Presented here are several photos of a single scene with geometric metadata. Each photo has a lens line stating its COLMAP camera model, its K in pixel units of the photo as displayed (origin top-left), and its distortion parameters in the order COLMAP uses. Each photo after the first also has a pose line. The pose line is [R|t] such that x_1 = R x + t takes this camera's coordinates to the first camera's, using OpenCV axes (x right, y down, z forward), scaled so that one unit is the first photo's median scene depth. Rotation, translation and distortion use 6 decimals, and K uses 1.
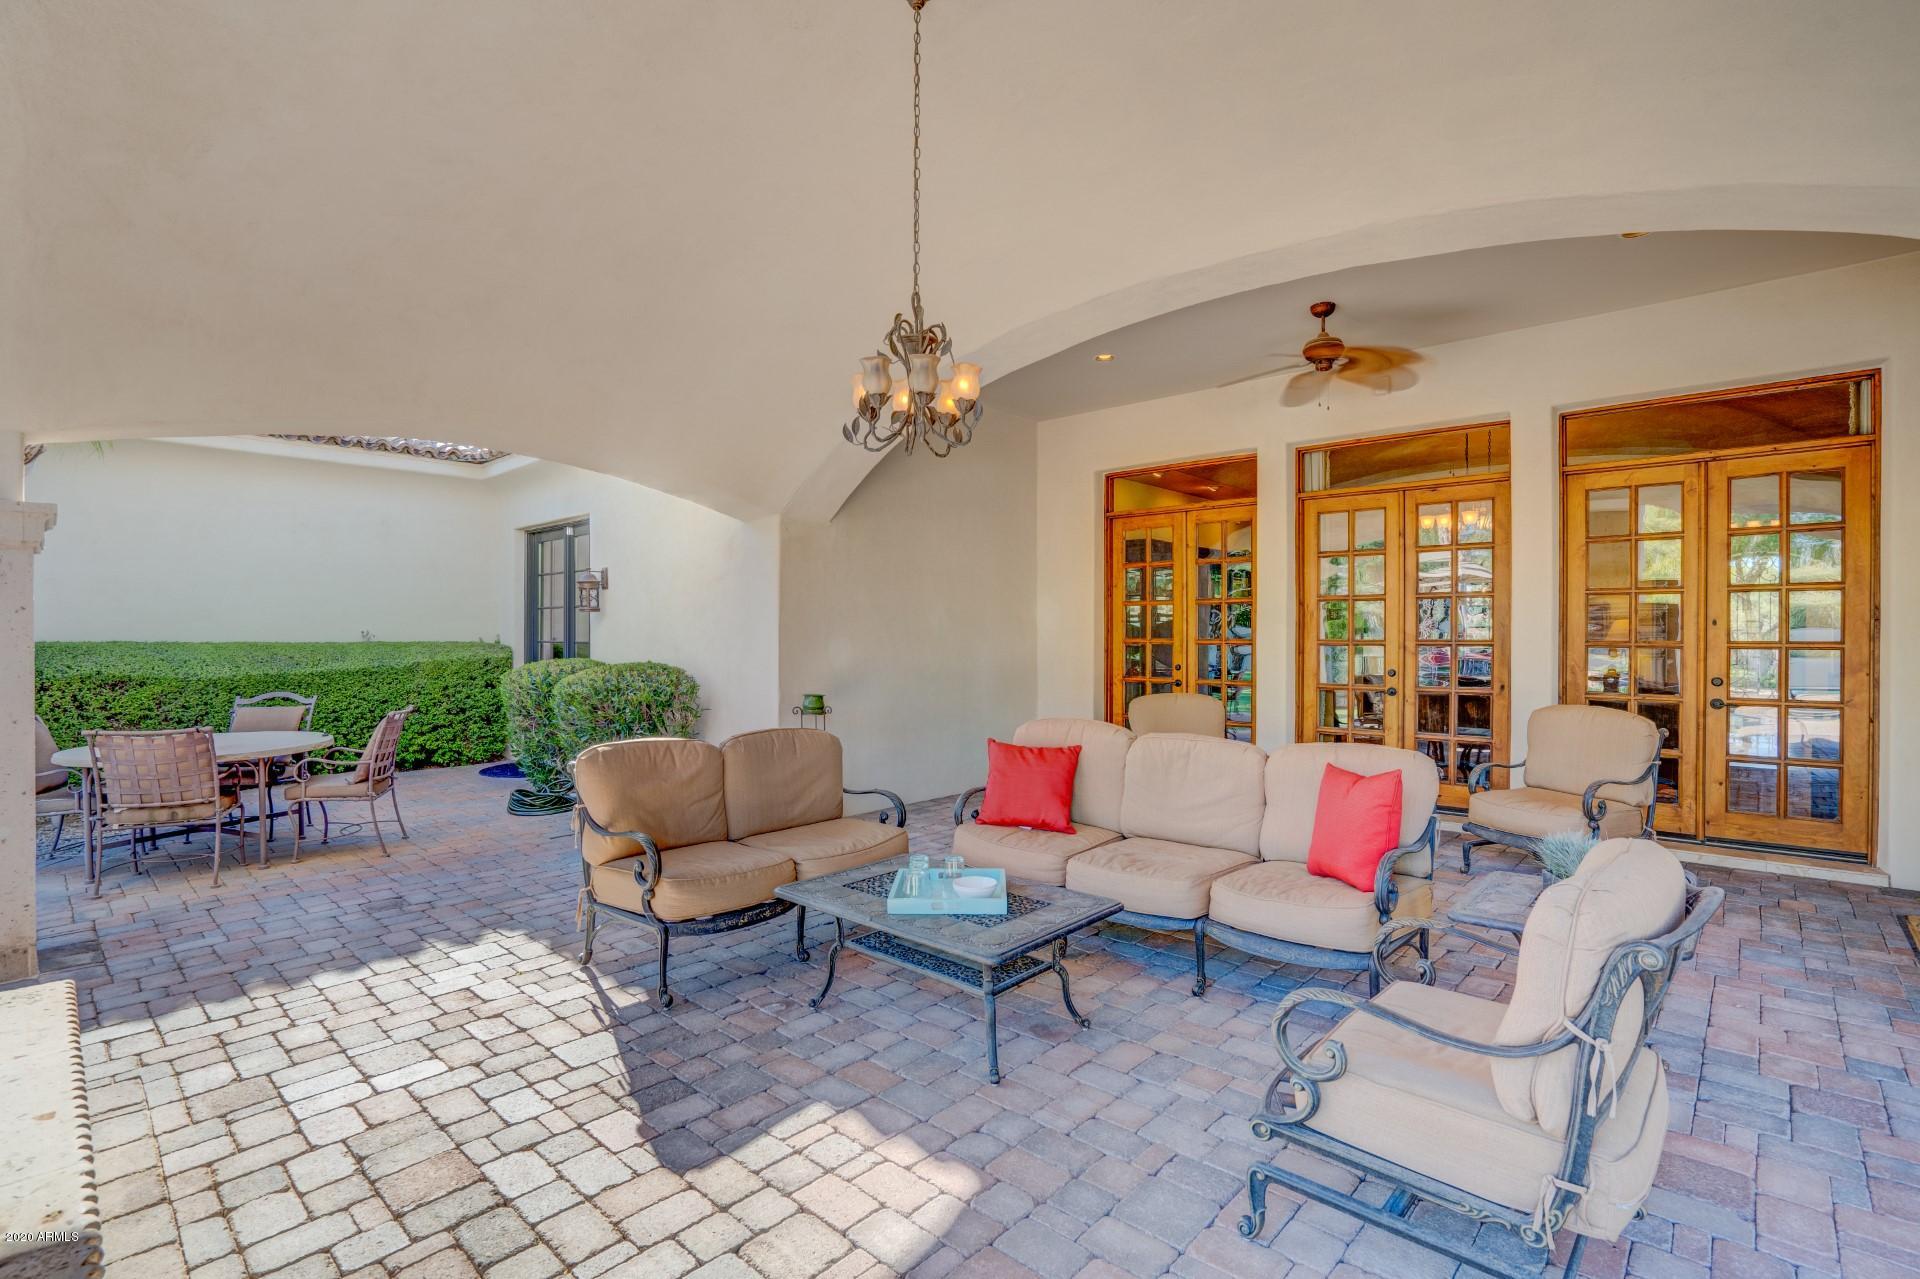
lens RADIAL K [[900.7, 0, 960.0], [0, 900.7, 639.5], [0, 0, 1]] dist [-0.022054, -0.000019]
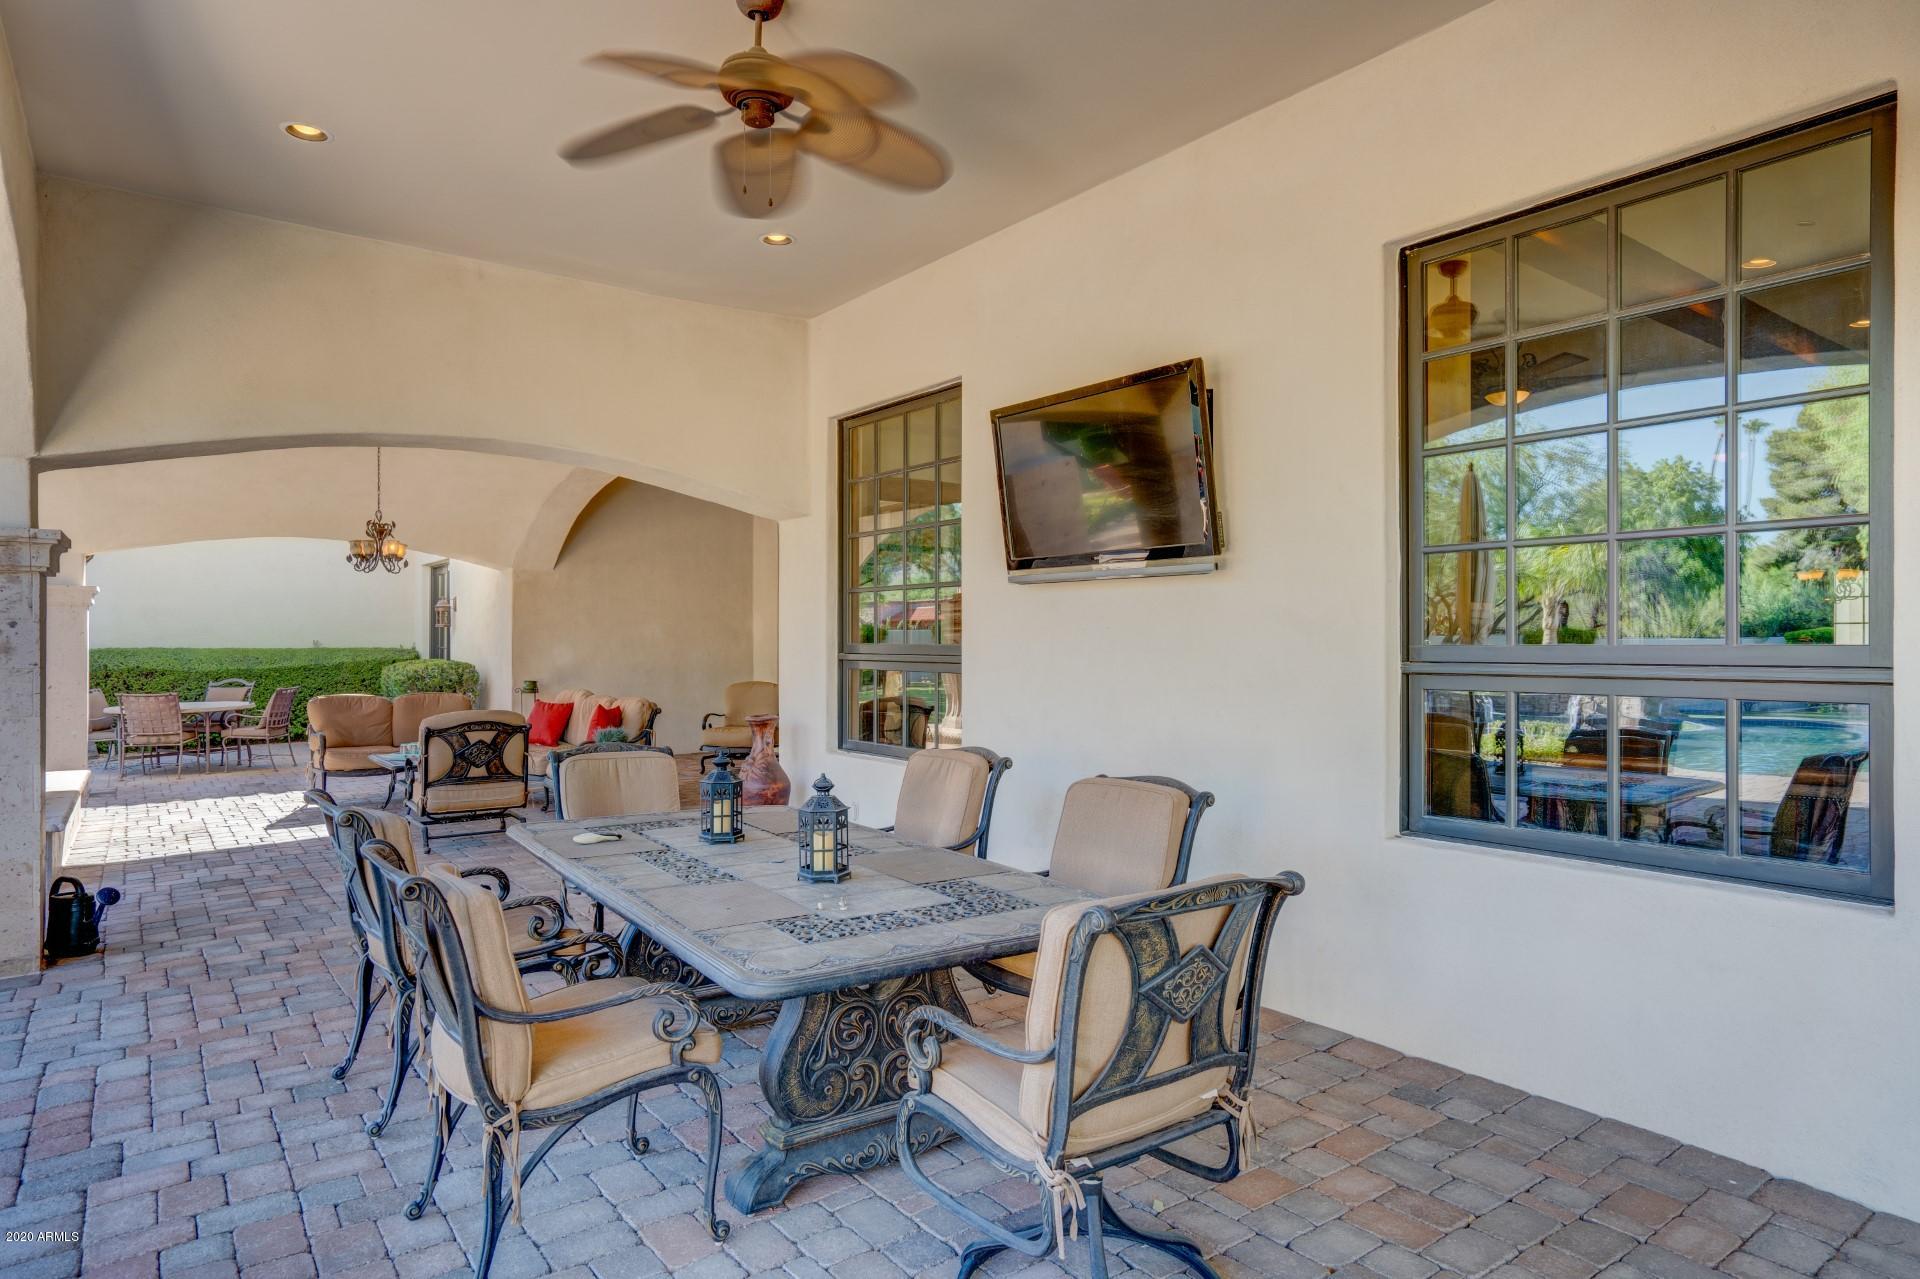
lens RADIAL K [[1095.7, 0, 960.0], [0, 1095.7, 639.5], [0, 0, 1]] dist [0.001242, 0.000326]
pose [[0.984733, -0.001683, -0.174062, 0.875055], [0.000568, 0.999979, -0.006454, 0.001086], [0.174069, 0.006257, 0.984714, -0.733371]]
